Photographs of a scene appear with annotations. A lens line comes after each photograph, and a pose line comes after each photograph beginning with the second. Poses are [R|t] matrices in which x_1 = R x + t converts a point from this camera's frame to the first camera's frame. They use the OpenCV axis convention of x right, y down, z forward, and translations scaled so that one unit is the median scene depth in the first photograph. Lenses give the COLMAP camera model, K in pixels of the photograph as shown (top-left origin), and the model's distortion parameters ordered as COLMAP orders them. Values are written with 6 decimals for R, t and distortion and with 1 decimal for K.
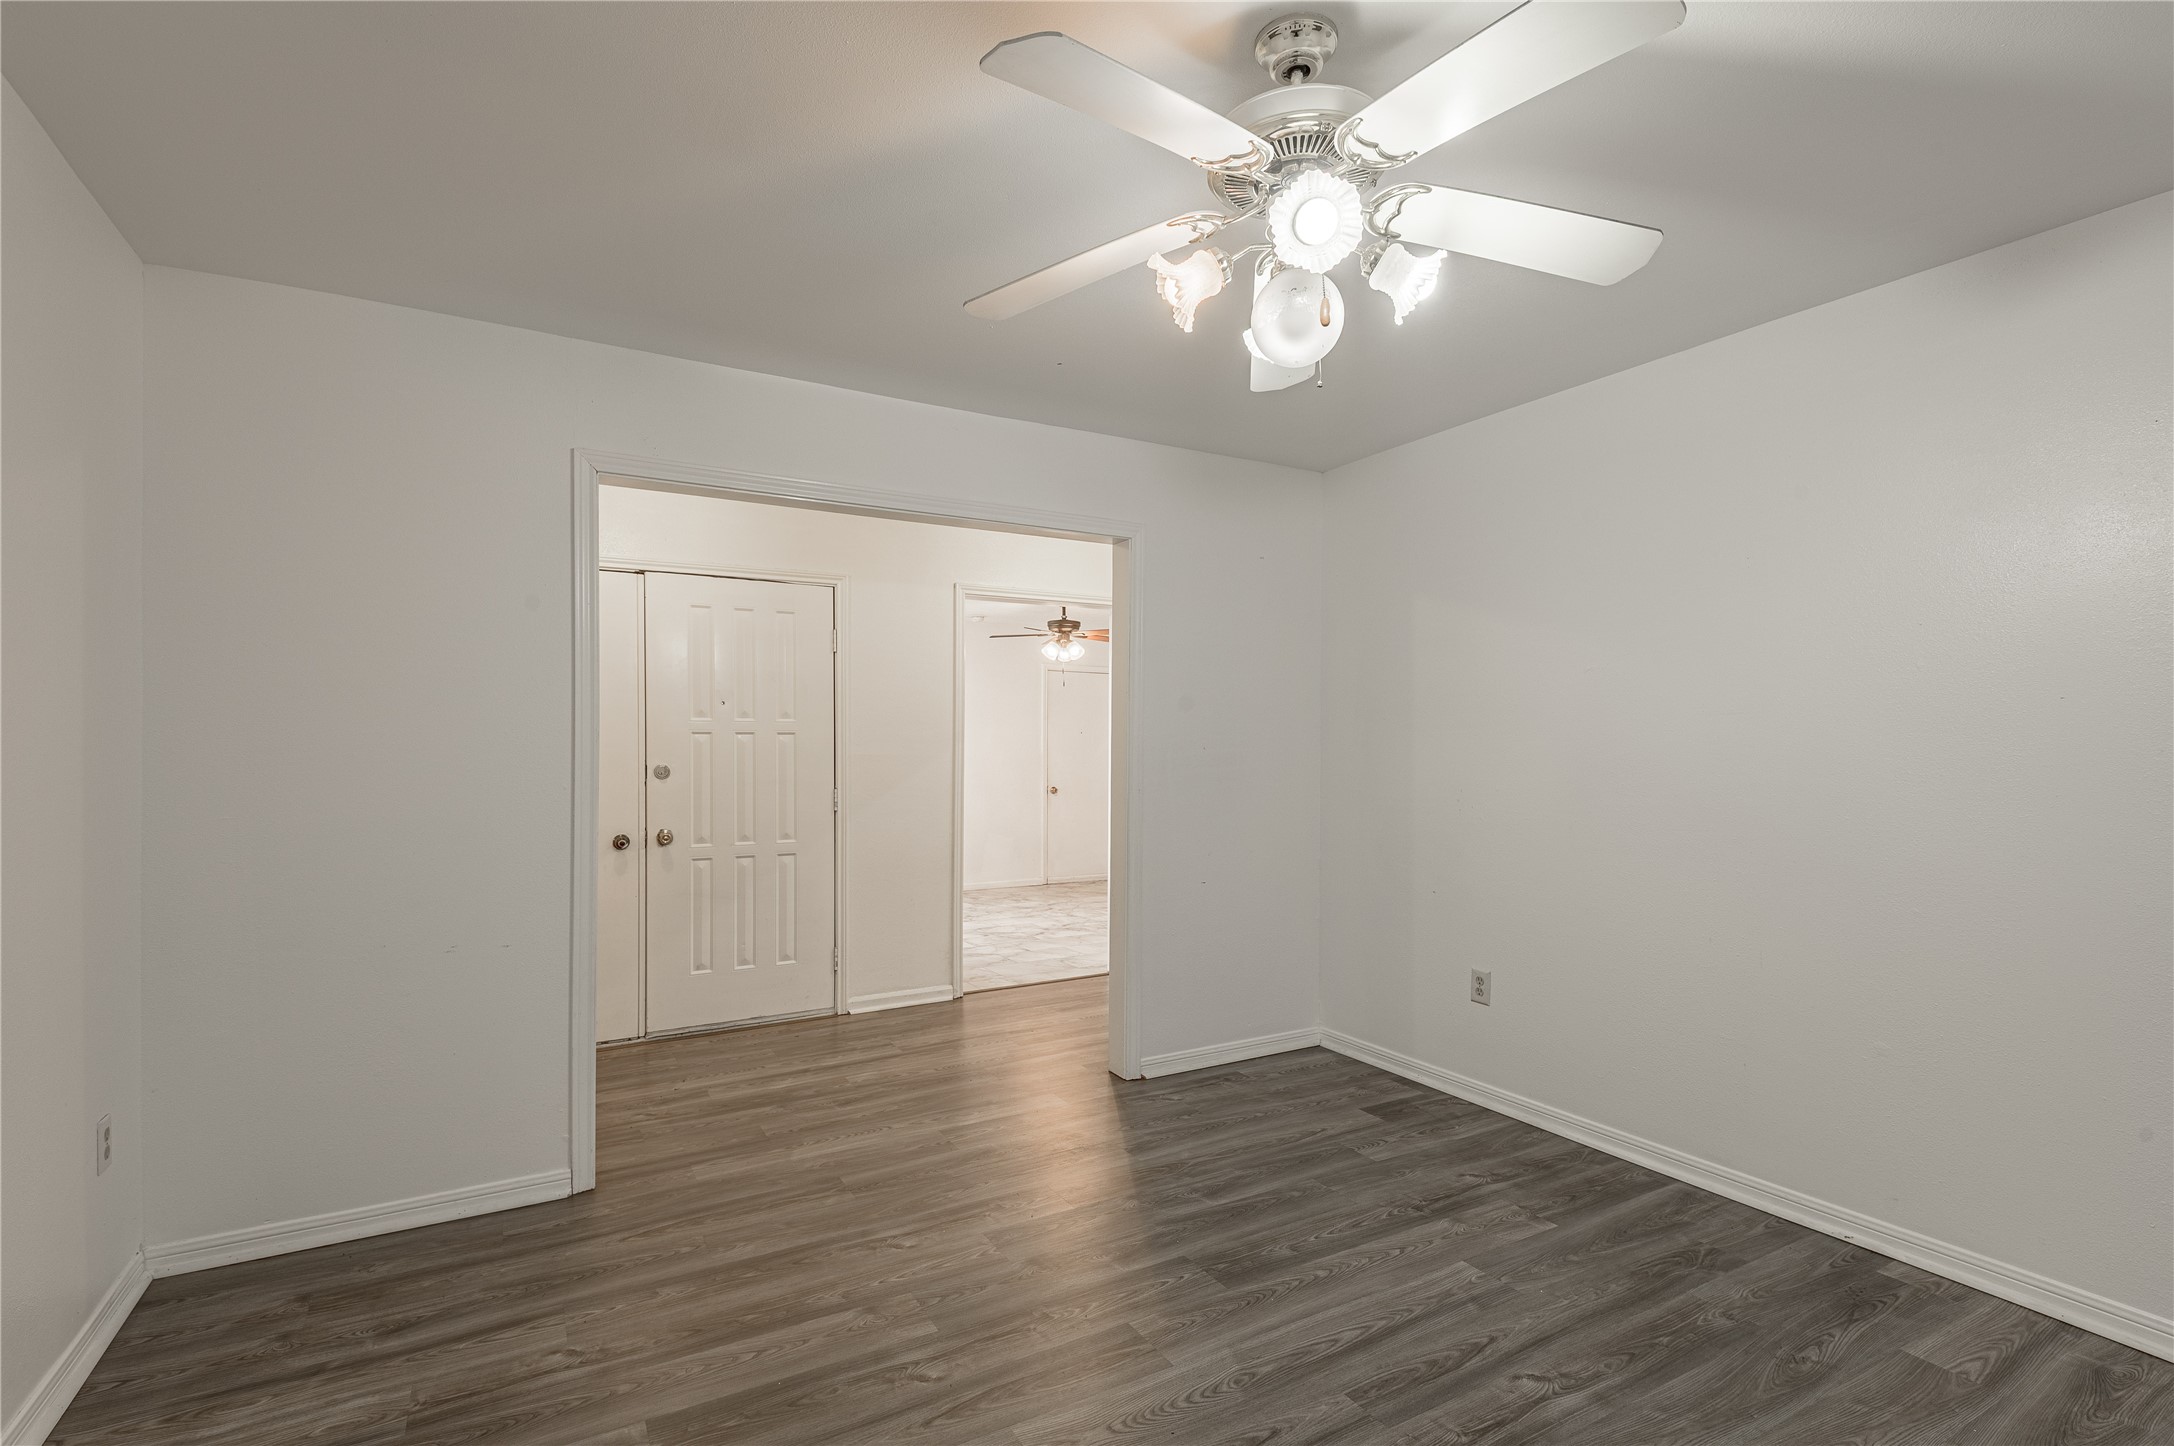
lens RADIAL K [[982.3, 0, 1106.3], [0, 982.3, 733.0], [0, 0, 1]] dist [0.018939, -0.011635]
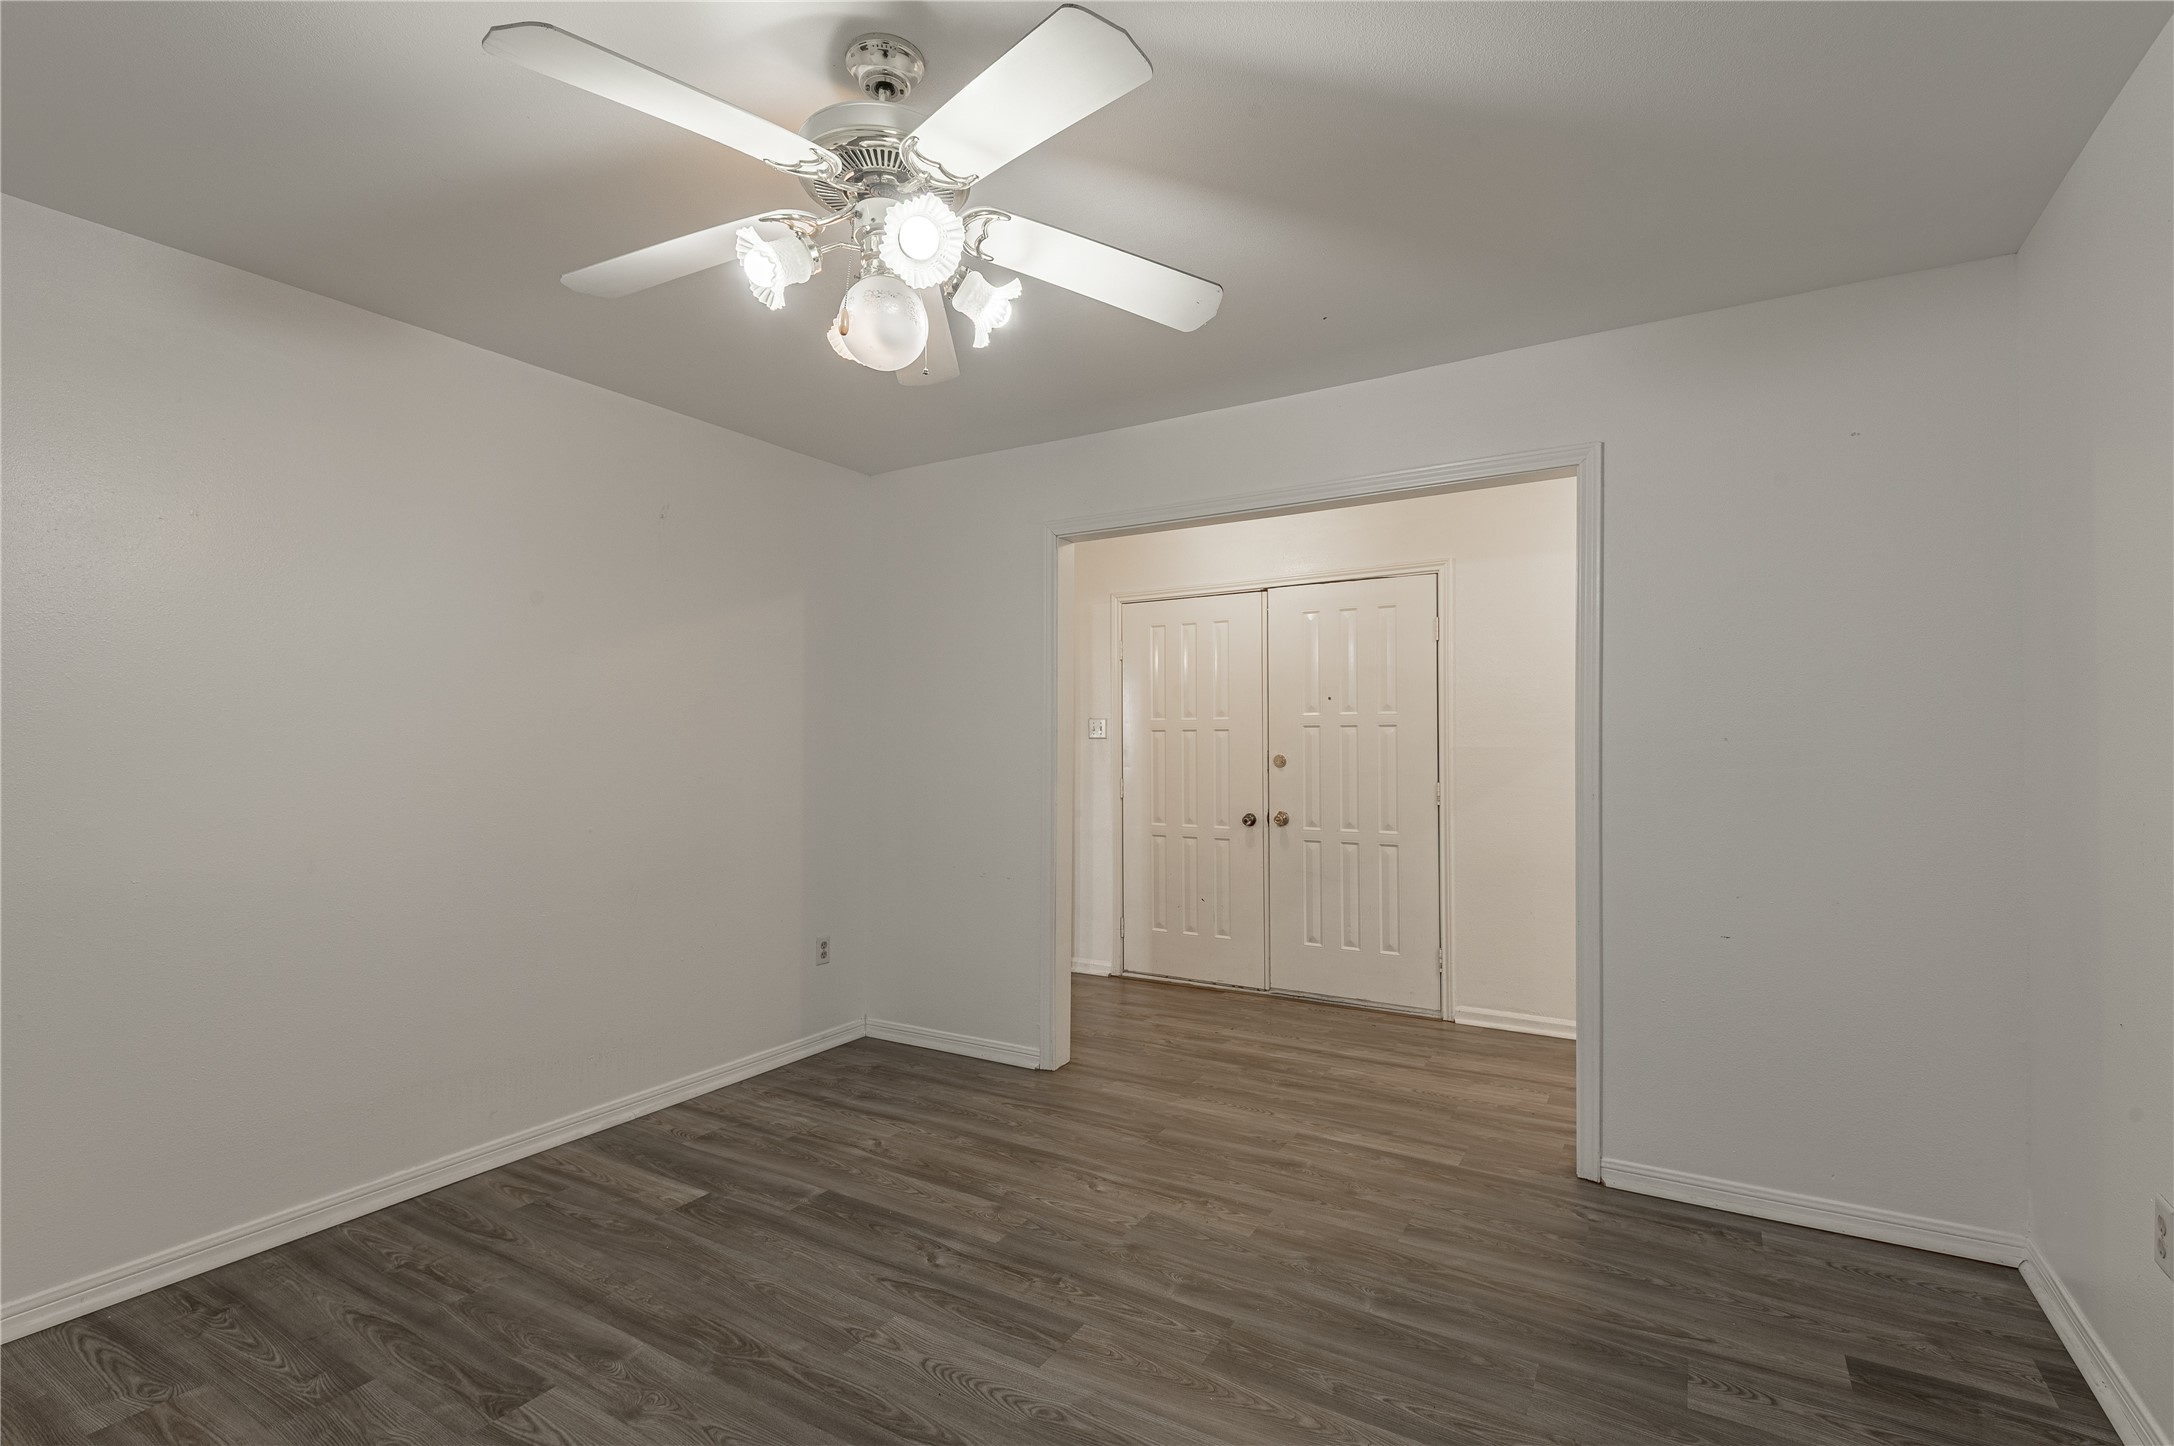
lens RADIAL K [[982.3, 0, 1094.3], [0, 982.3, 709.5], [0, 0, 1]] dist [0.018939, -0.011635]
pose [[0.508271, -0.022840, -0.860894, 0.510685], [0.007219, 0.999726, -0.022260, 0.005165], [0.861167, 0.005099, 0.508297, 0.291734]]
